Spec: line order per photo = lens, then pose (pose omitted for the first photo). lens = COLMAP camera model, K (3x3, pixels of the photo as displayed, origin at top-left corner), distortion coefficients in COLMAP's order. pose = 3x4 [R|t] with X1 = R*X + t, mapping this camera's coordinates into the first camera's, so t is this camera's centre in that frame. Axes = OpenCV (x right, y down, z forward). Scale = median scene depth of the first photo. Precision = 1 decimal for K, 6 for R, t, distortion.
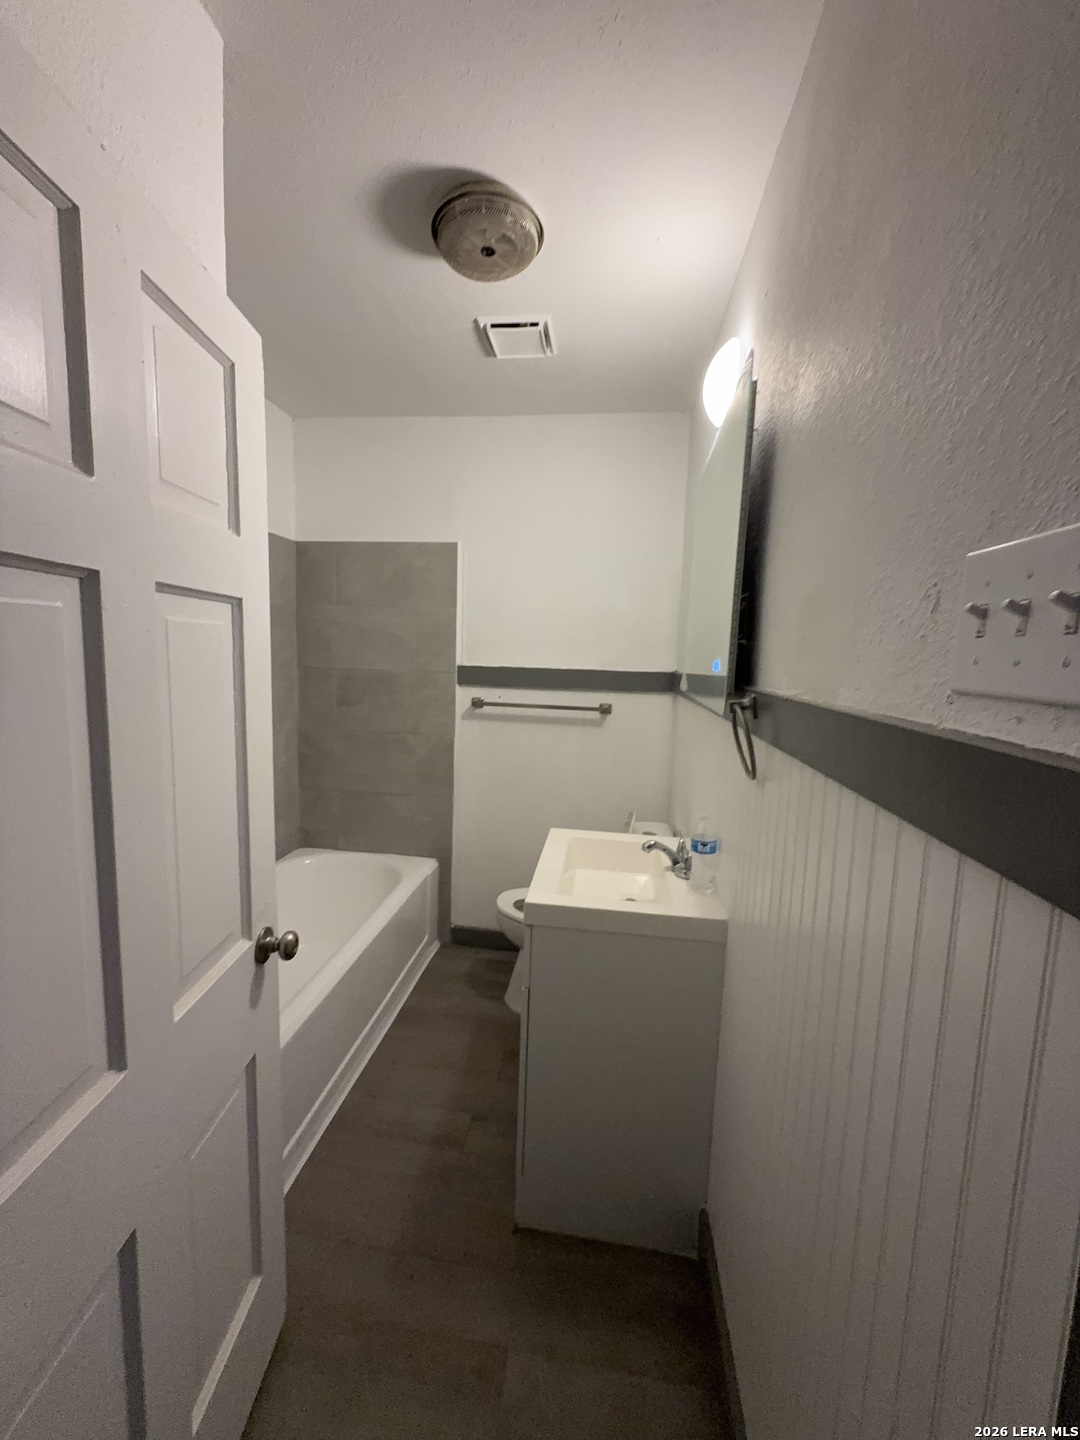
lens RADIAL K [[570.7, 0, 538.0], [0, 570.7, 716.5], [0, 0, 1]] dist [-0.000070, 0.000466]
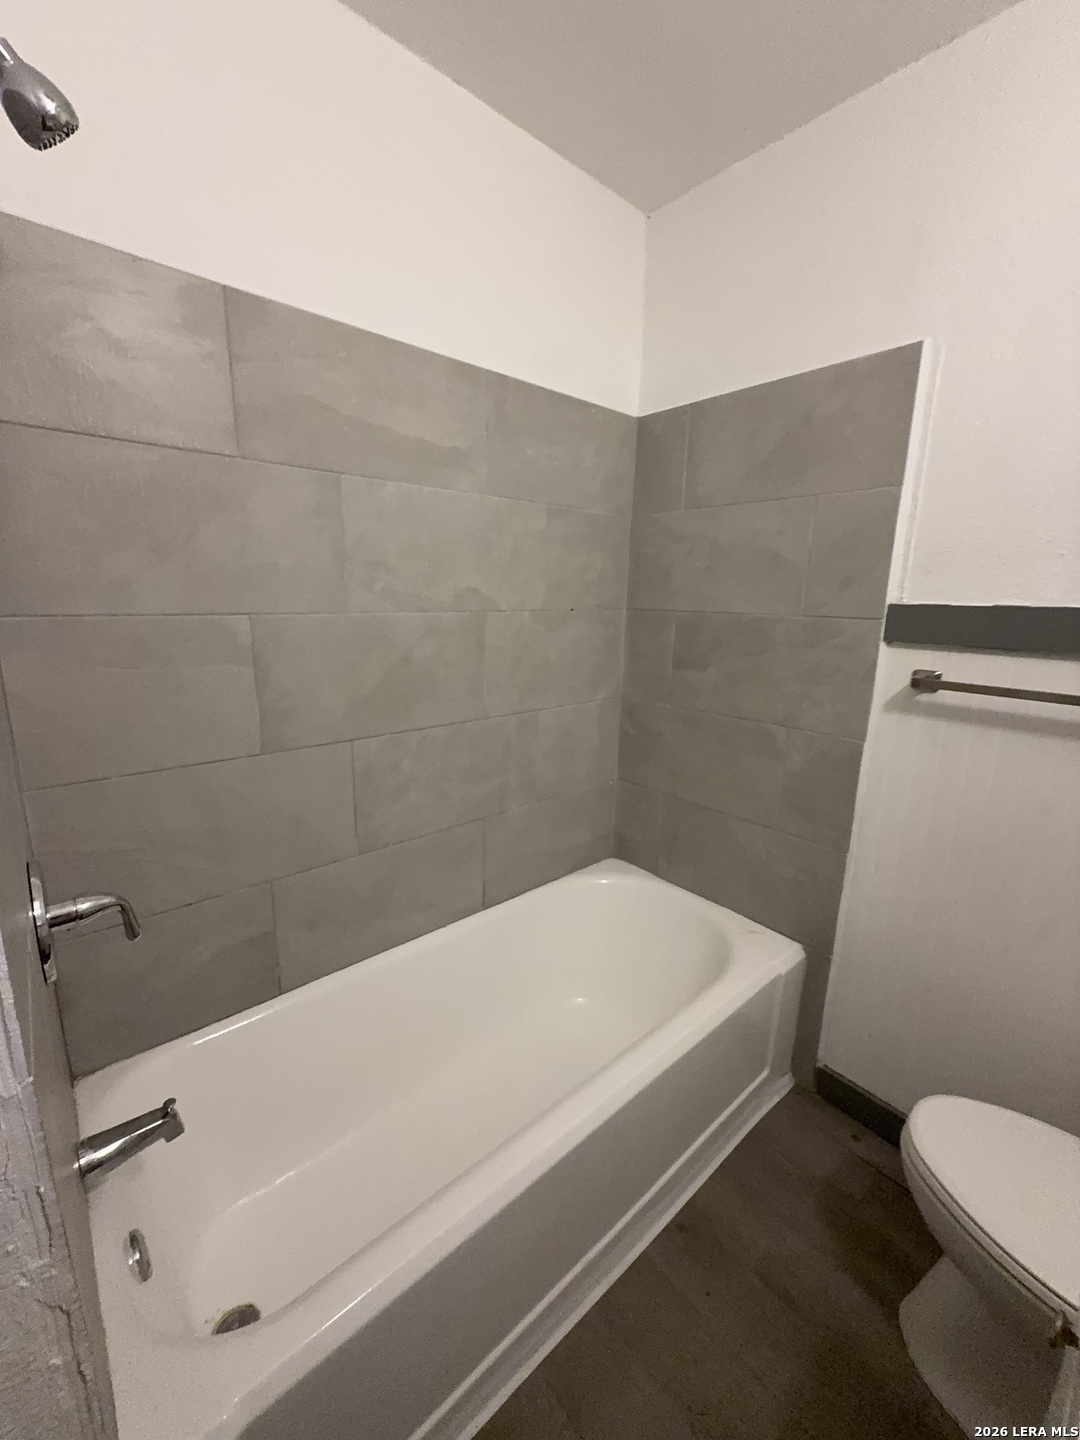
lens RADIAL K [[570.7, 0, 543.5], [0, 570.7, 719.2], [0, 0, 1]] dist [-0.000070, 0.000466]
pose [[0.749796, 0.125569, -0.649645, -0.029775], [-0.074658, 0.991613, 0.105501, -0.018906], [0.657444, -0.030603, 0.752882, 0.413655]]
